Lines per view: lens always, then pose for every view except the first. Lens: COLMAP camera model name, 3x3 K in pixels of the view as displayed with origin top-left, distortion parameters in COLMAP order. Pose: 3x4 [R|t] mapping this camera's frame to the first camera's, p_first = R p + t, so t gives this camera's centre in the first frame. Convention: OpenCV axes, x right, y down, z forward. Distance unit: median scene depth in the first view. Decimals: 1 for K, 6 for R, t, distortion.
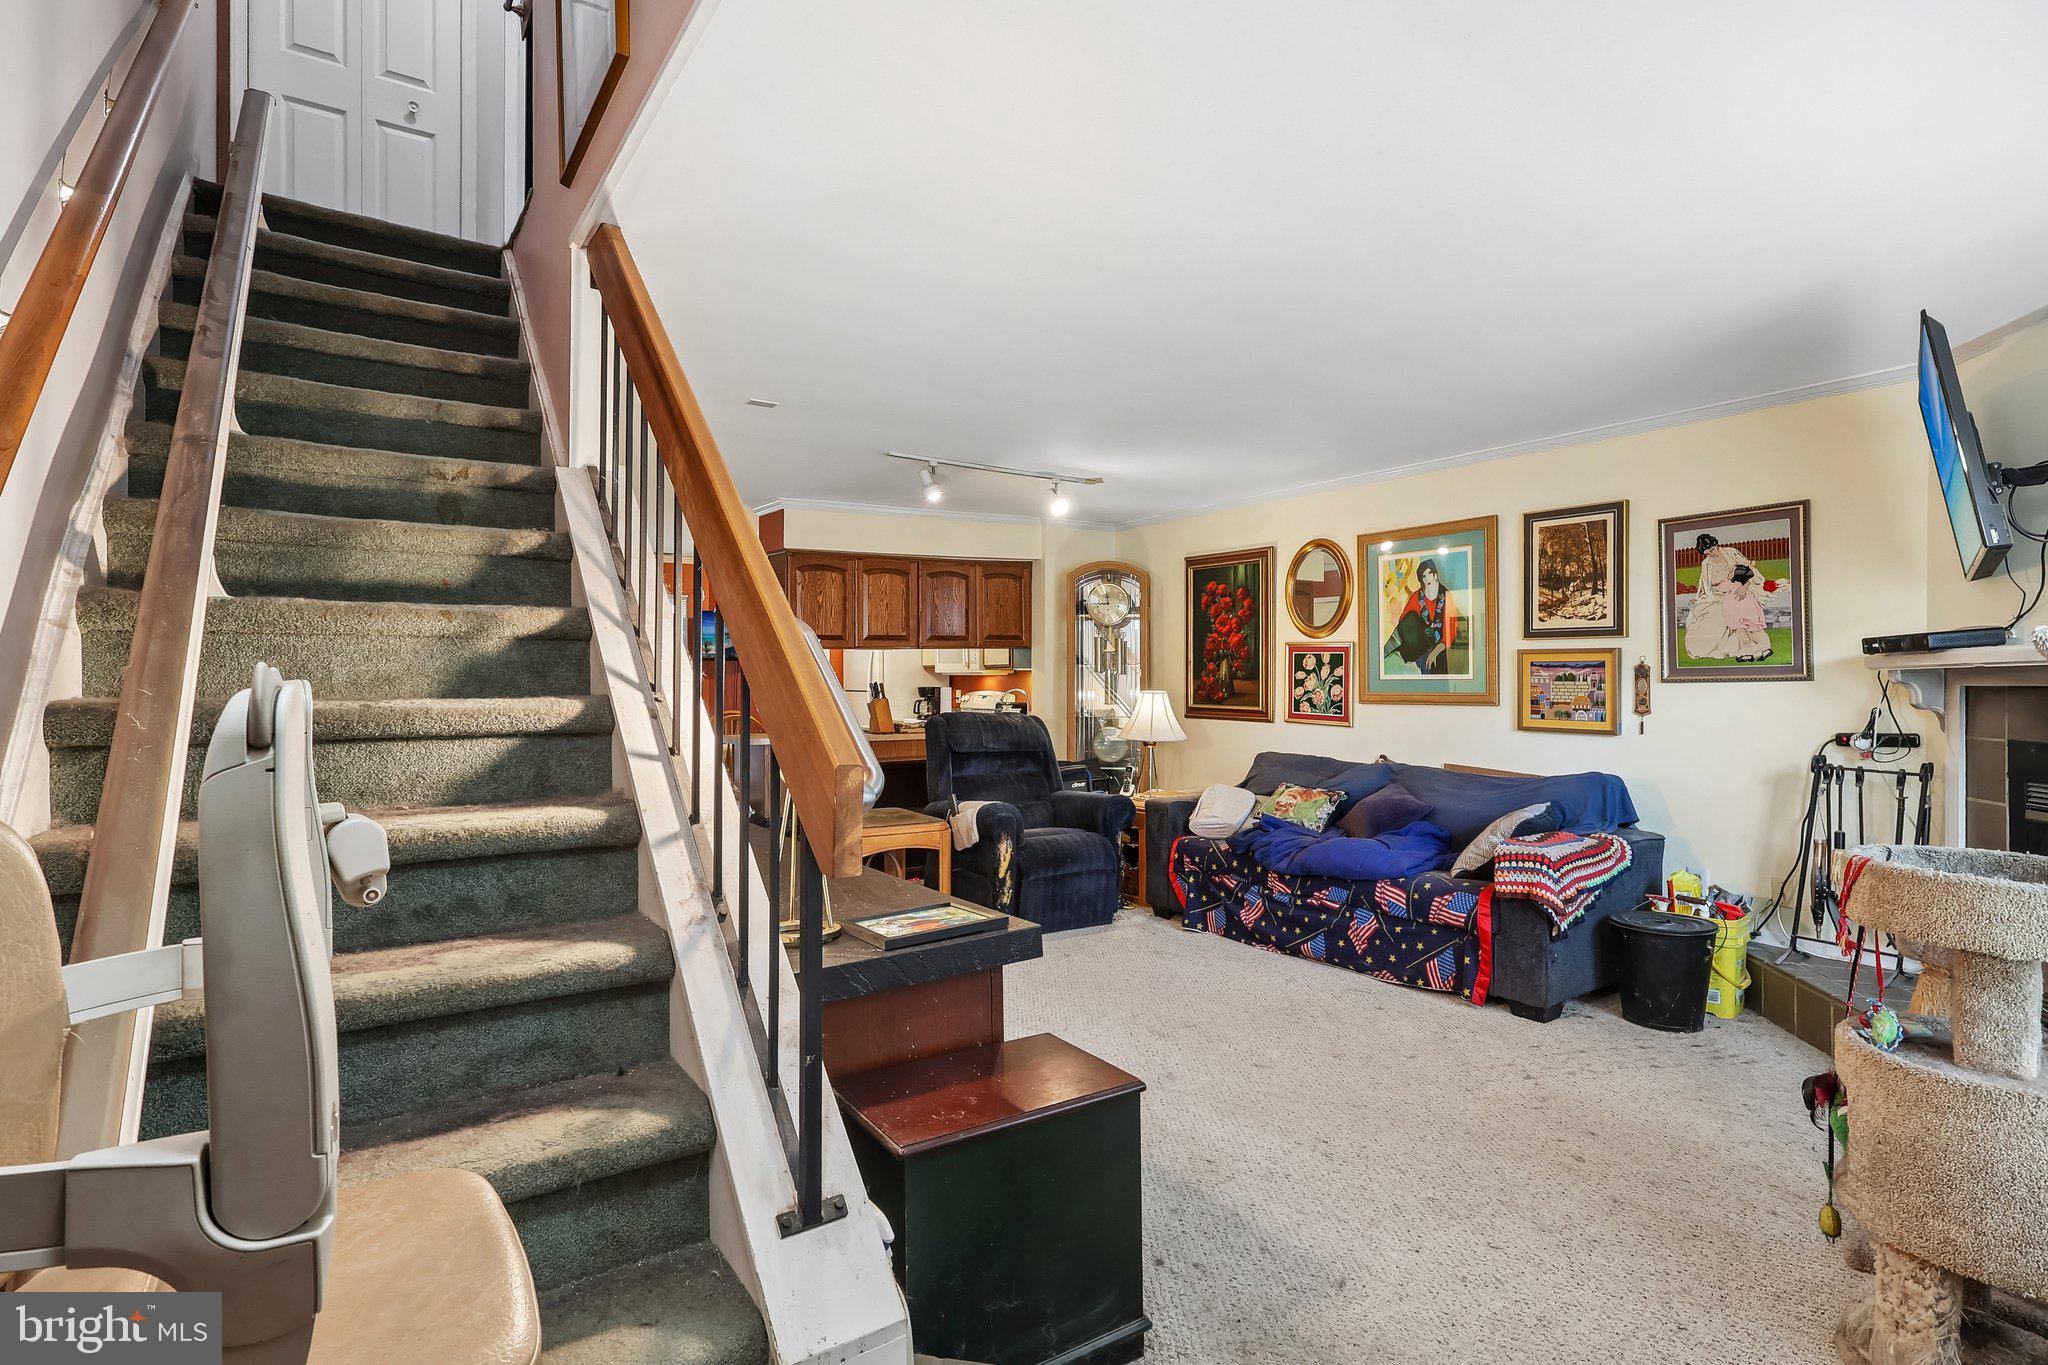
lens RADIAL K [[1016.1, 0, 1016.8], [0, 1016.1, 669.9], [0, 0, 1]] dist [-0.003472, -0.000638]
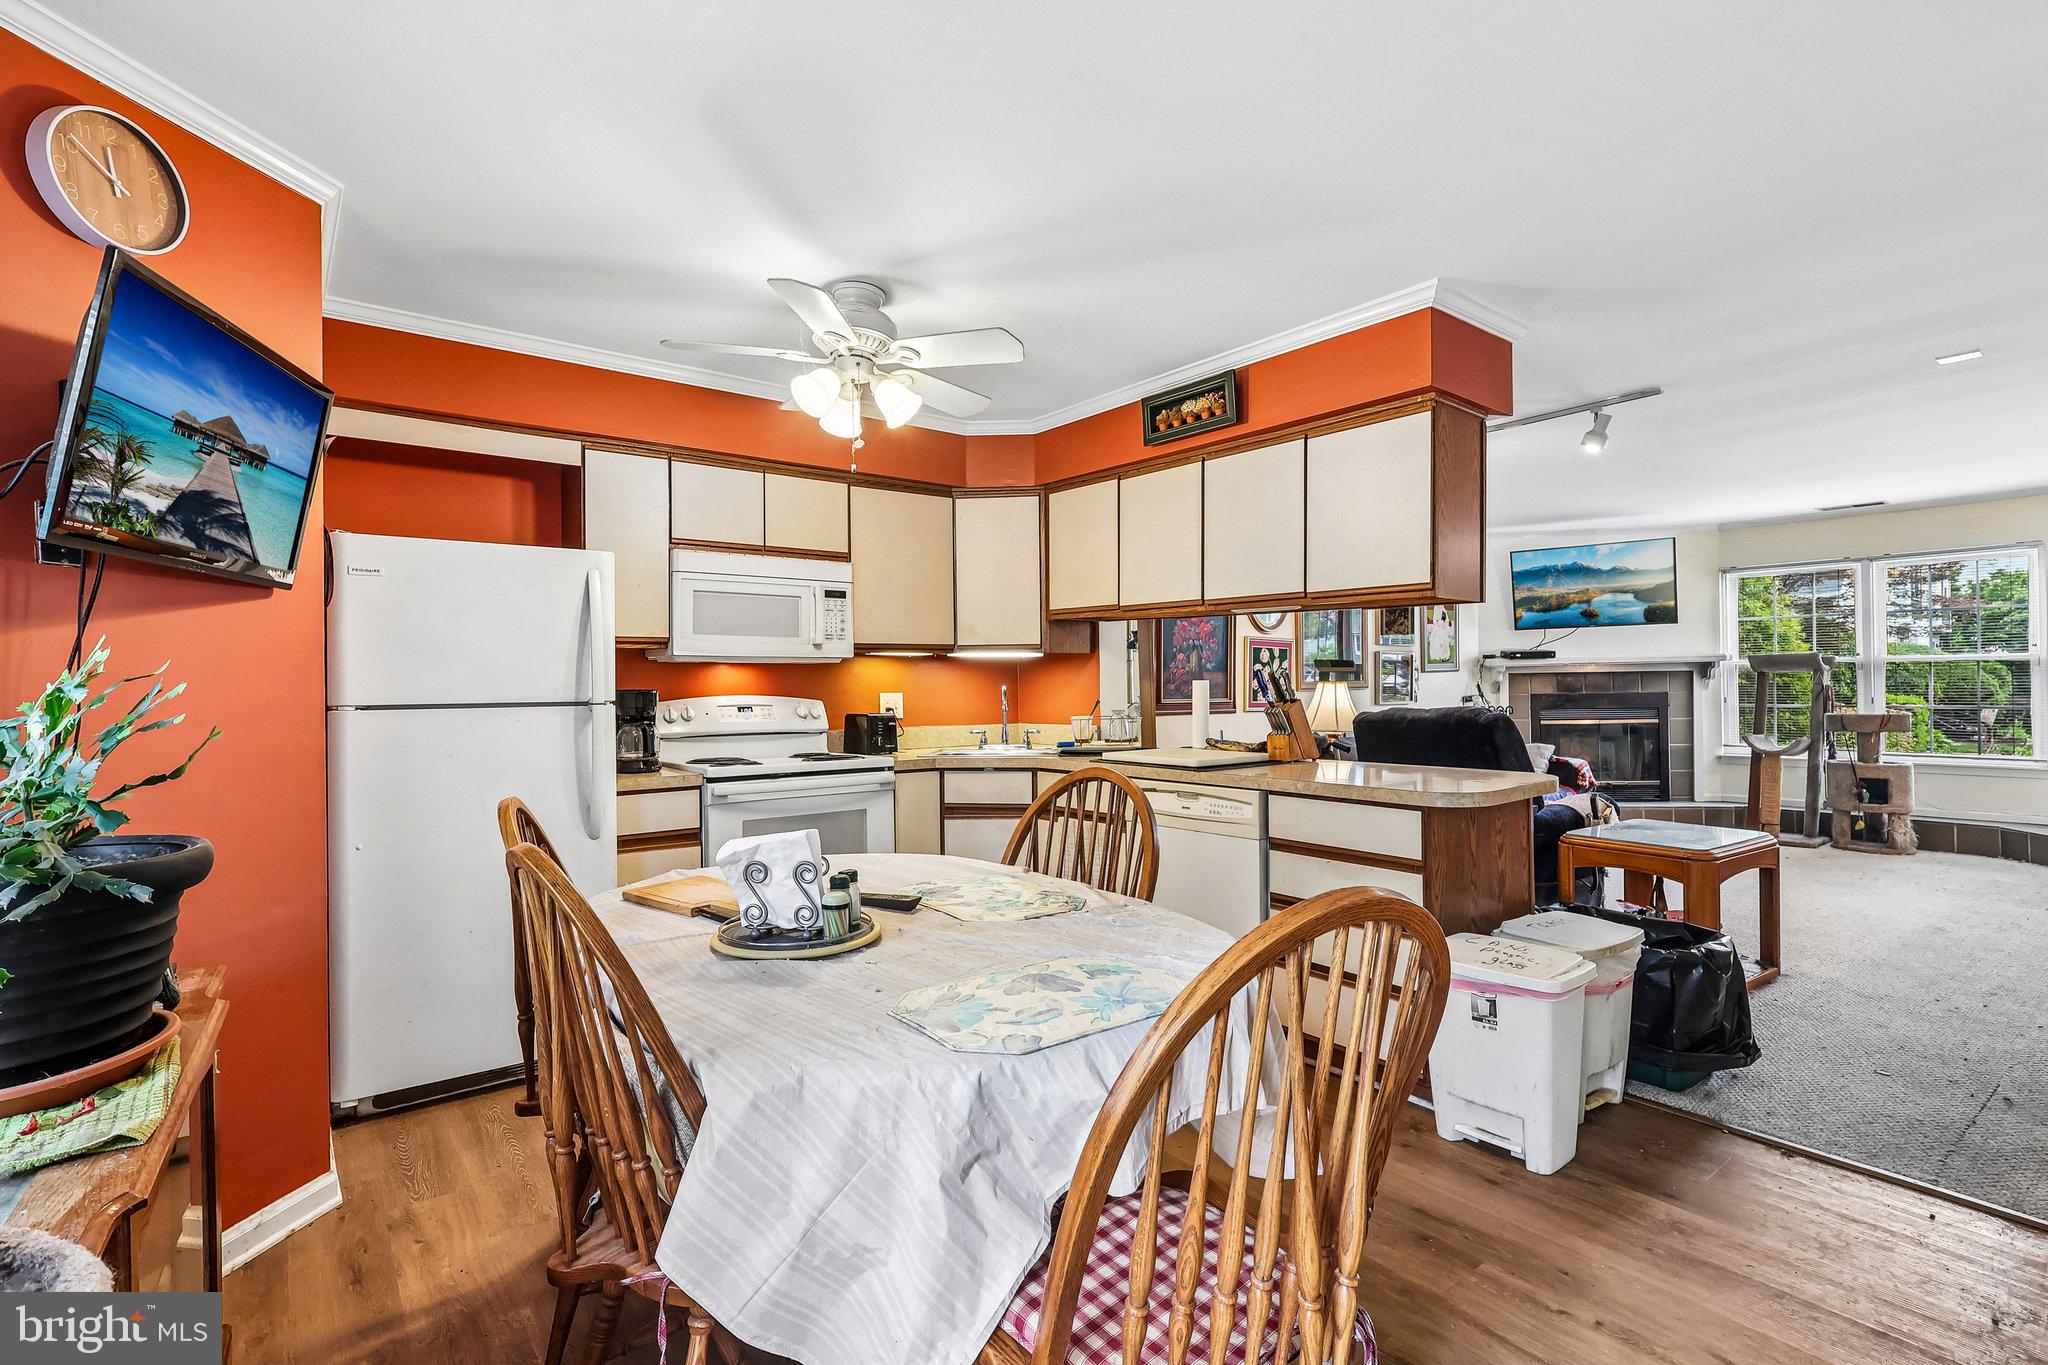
lens RADIAL K [[965.9, 0, 1027.2], [0, 965.9, 675.8], [0, 0, 1]] dist [-0.004028, 0.001959]
pose [[-0.062716, 0.007647, 0.998002, -0.887512], [0.002747, 0.999968, -0.007489, 0.025893], [-0.998028, 0.002272, -0.062735, 1.587468]]
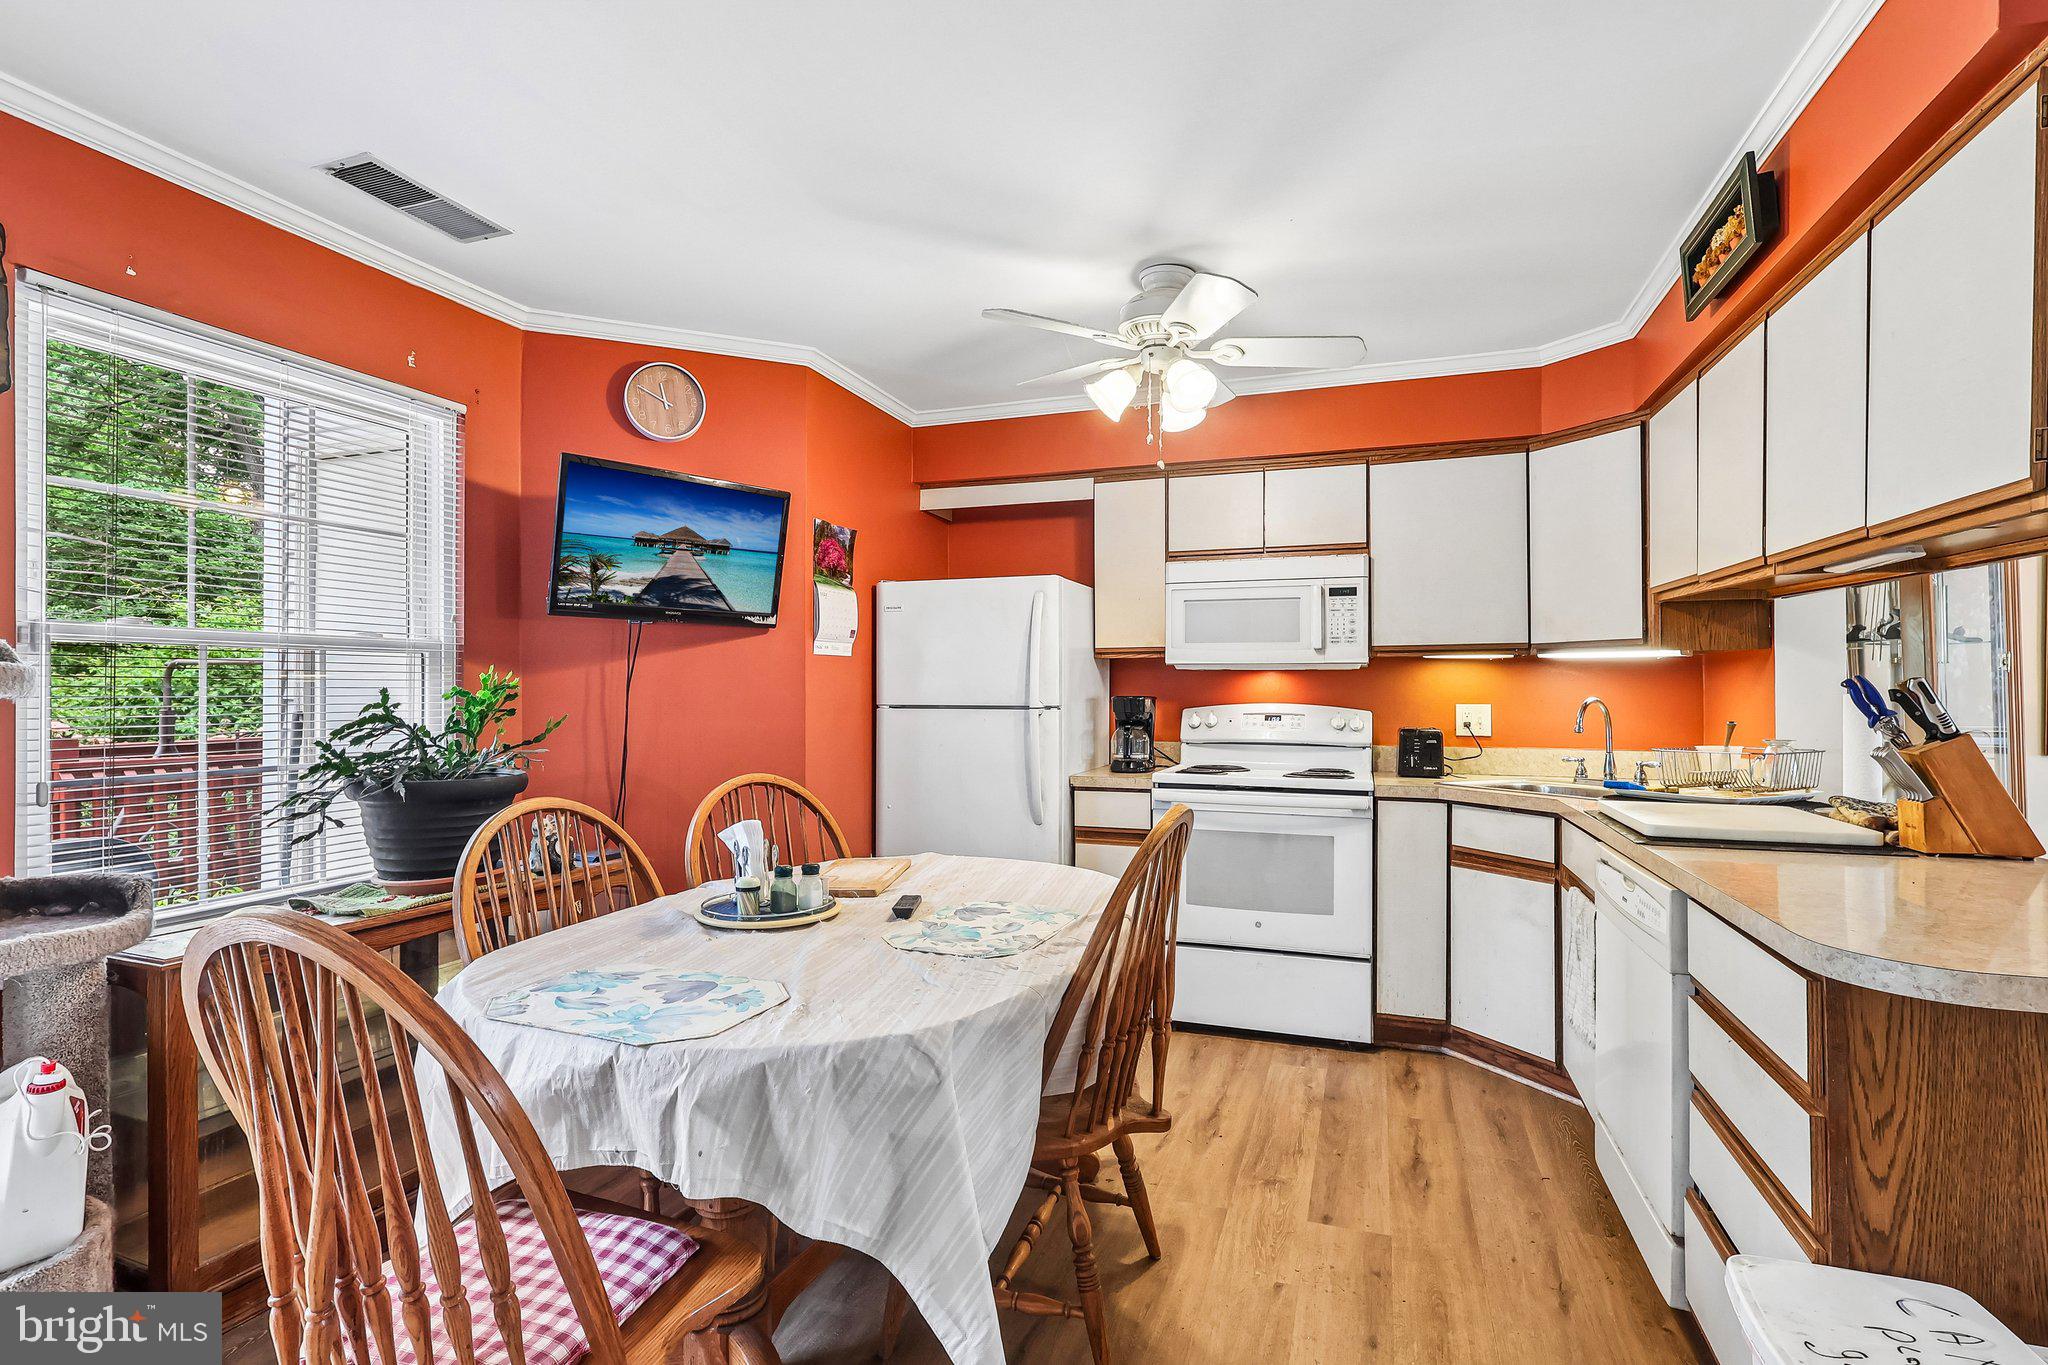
lens RADIAL K [[965.9, 0, 1015.5], [0, 965.9, 678.1], [0, 0, 1]] dist [-0.004028, 0.001959]
pose [[0.813070, 0.007656, 0.582115, -0.685749], [-0.004352, 0.999966, -0.007074, 0.021380], [-0.582149, 0.003218, 0.813076, 1.257346]]
